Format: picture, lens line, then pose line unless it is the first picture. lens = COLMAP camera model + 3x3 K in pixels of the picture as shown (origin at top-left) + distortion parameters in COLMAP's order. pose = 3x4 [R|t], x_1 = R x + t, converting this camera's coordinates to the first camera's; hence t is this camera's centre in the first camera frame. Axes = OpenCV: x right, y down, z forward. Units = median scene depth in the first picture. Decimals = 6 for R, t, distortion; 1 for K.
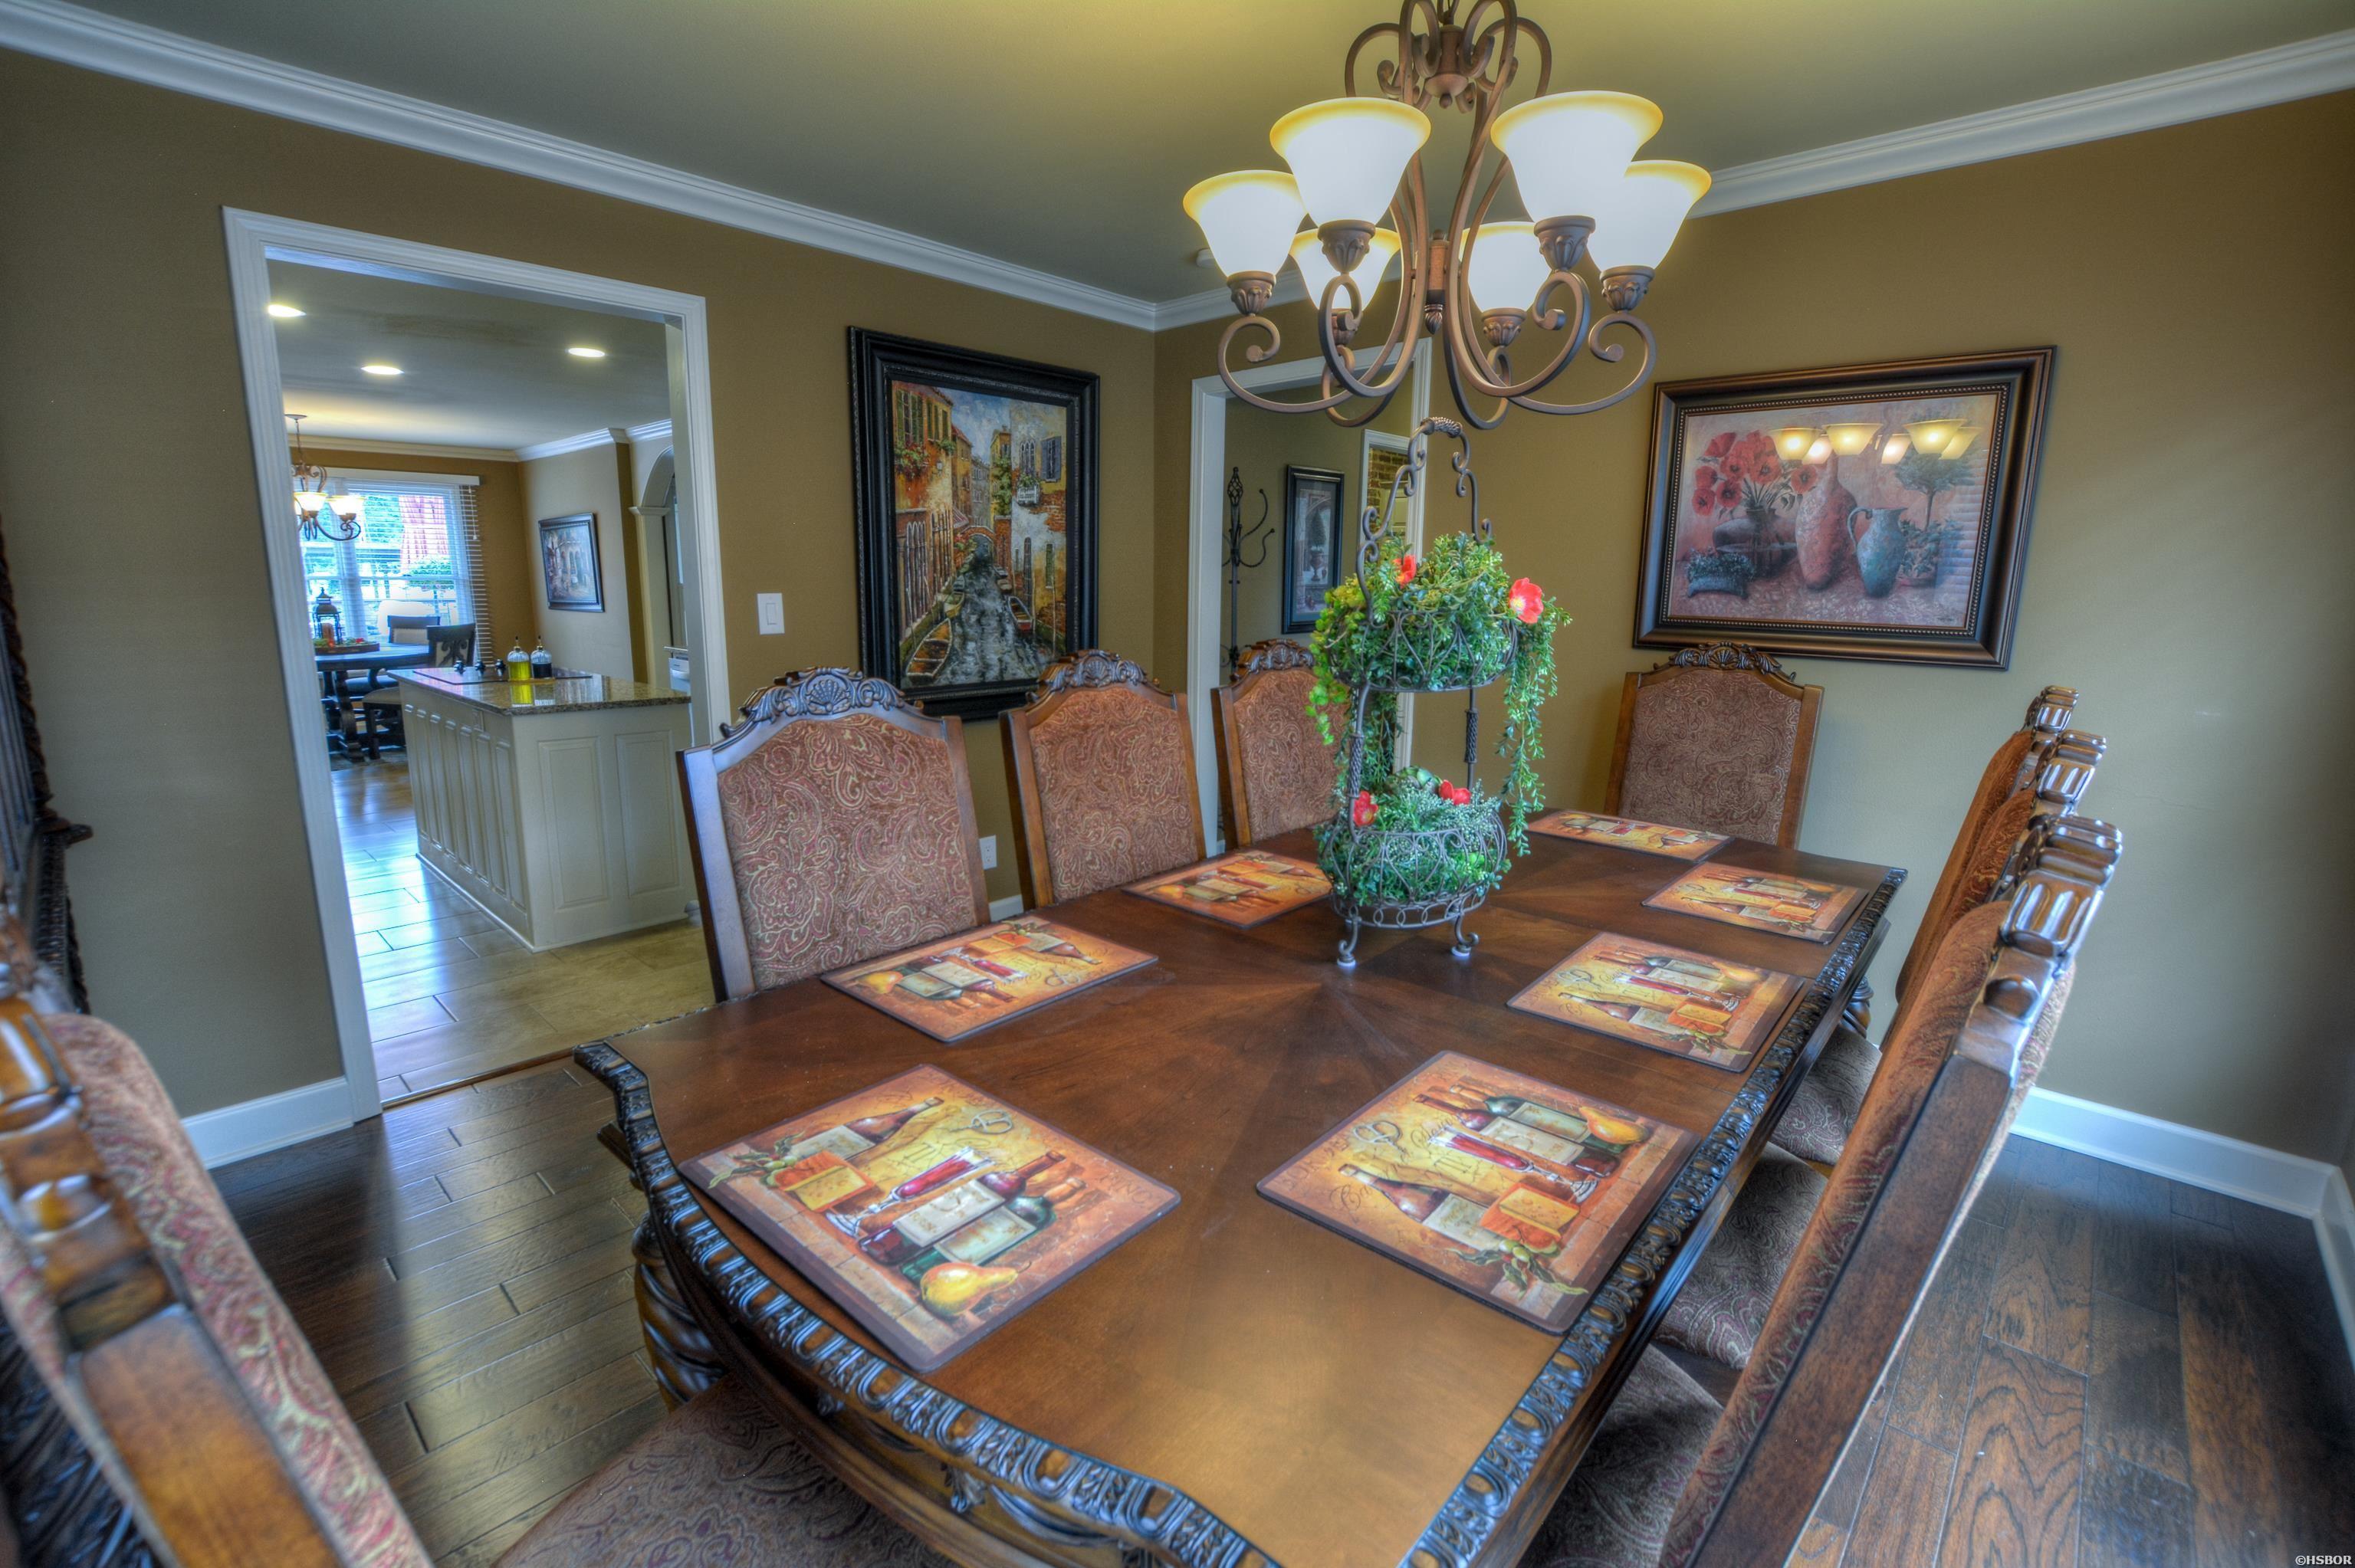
lens RADIAL K [[1046.3, 0, 1164.6], [0, 1046.3, 780.7], [0, 0, 1]] dist [-0.031261, 0.000617]
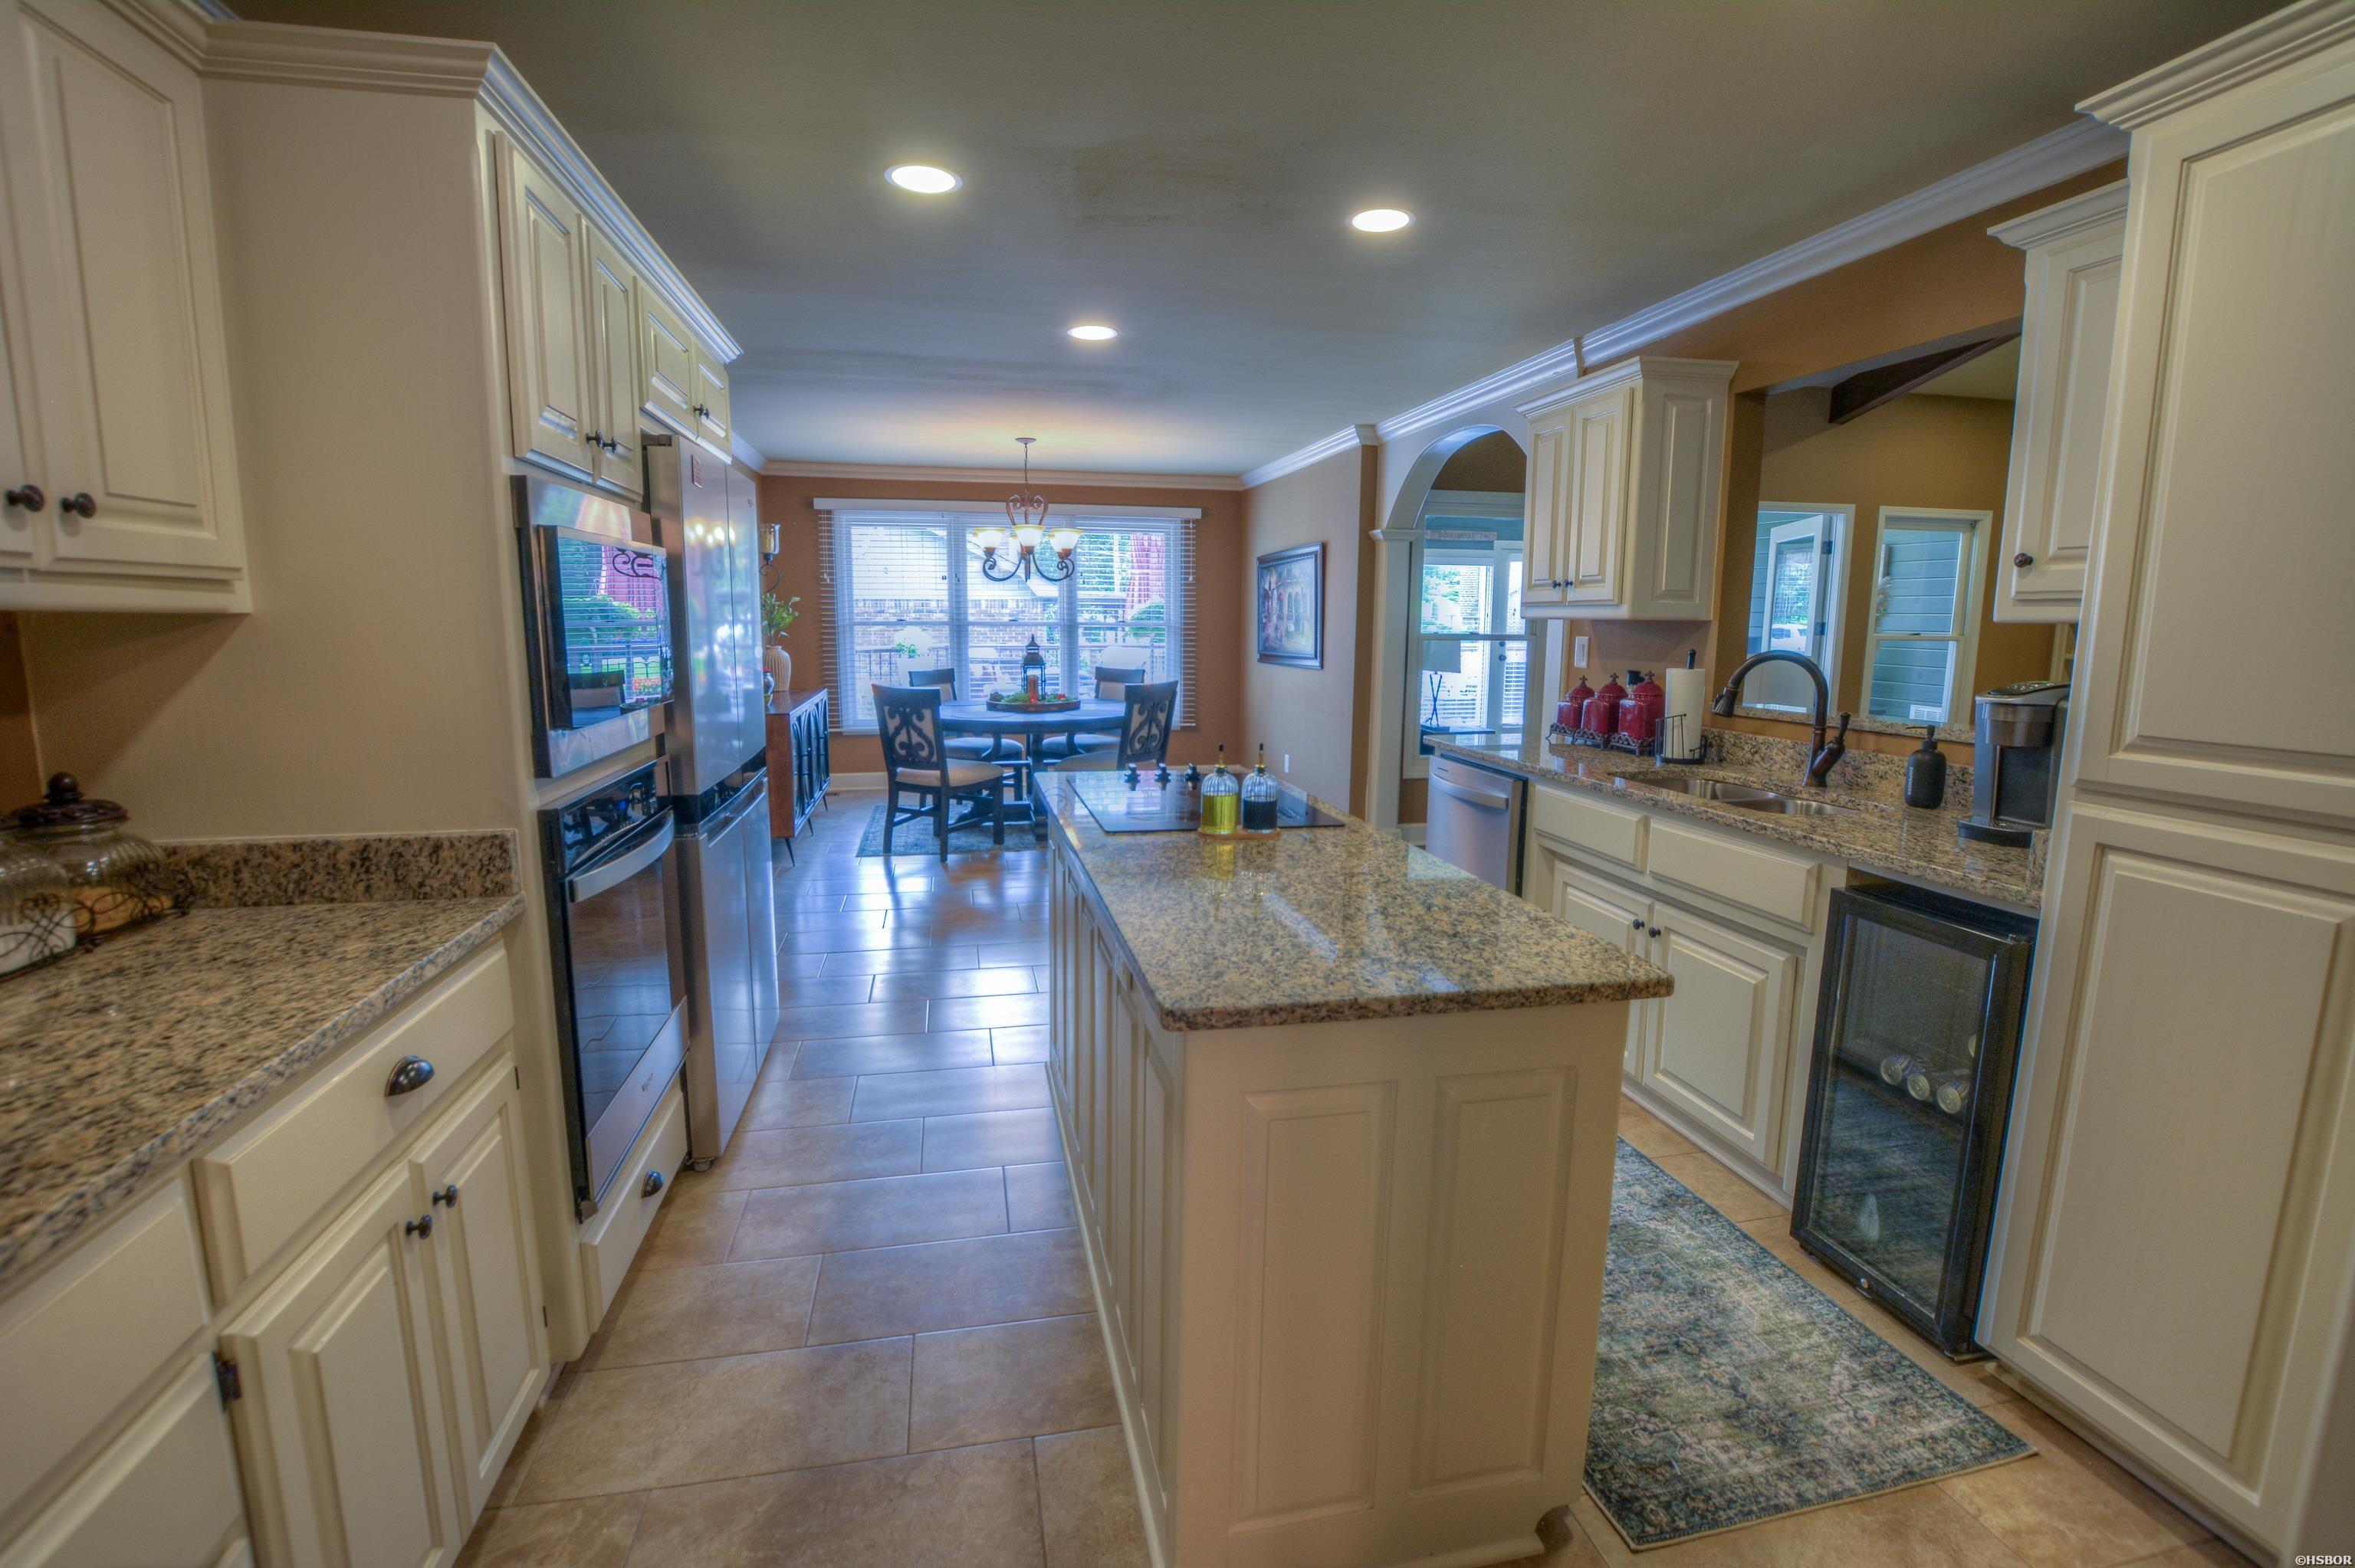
lens RADIAL K [[1046.3, 0, 1164.6], [0, 1046.3, 780.7], [0, 0, 1]] dist [-0.031261, 0.000617]
pose [[0.819254, 0.081316, -0.567636, -0.183057], [-0.107149, 0.994168, -0.012228, -0.056101], [0.563331, 0.070839, 0.823189, 0.289470]]
